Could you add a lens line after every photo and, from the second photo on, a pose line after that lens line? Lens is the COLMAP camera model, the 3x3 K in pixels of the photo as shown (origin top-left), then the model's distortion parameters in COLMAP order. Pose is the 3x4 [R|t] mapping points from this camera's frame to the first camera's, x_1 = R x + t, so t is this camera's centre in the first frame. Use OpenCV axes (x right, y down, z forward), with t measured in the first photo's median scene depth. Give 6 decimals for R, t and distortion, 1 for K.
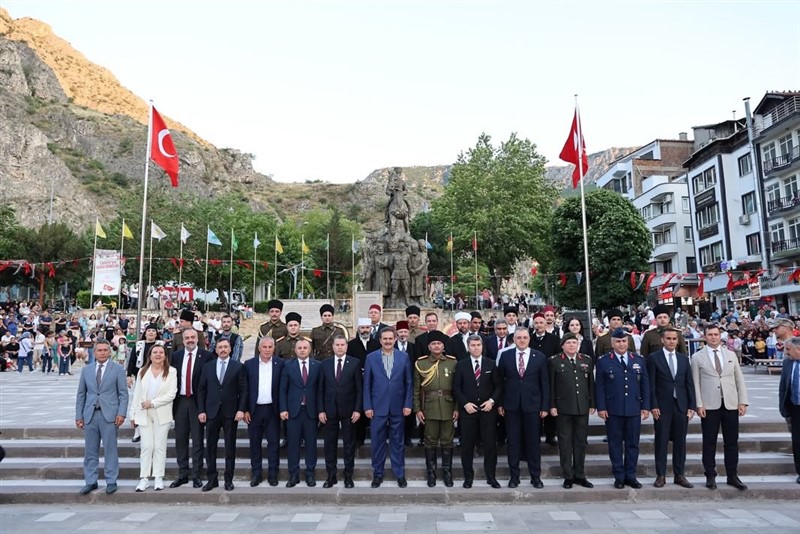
lens RADIAL K [[599.2, 0, 398.1], [0, 599.2, 273.6], [0, 0, 1]] dist [-0.079503, 0.088875]
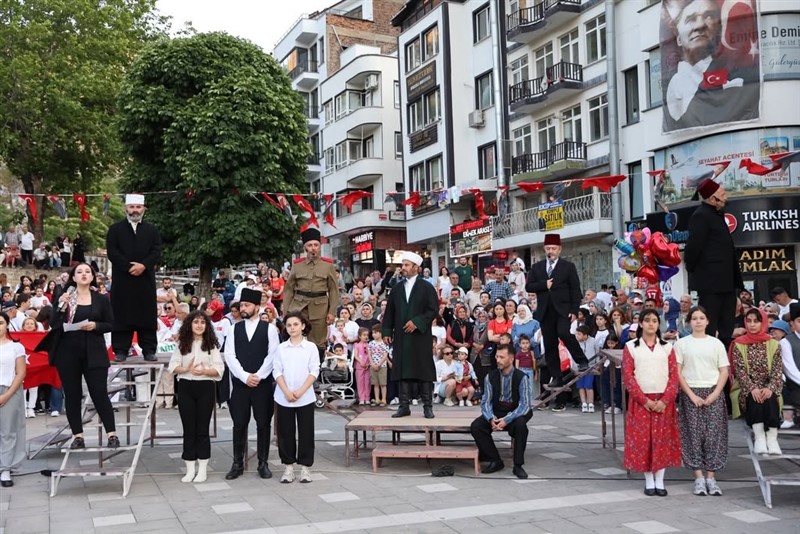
lens RADIAL K [[891.2, 0, 399.7], [0, 891.2, 258.3], [0, 0, 1]] dist [0.043260, 0.000000]
pose [[0.918388, 0.020431, 0.395154, 0.169378], [-0.040341, 0.998297, 0.042143, 0.011837], [-0.393620, -0.054645, 0.917648, 0.209390]]
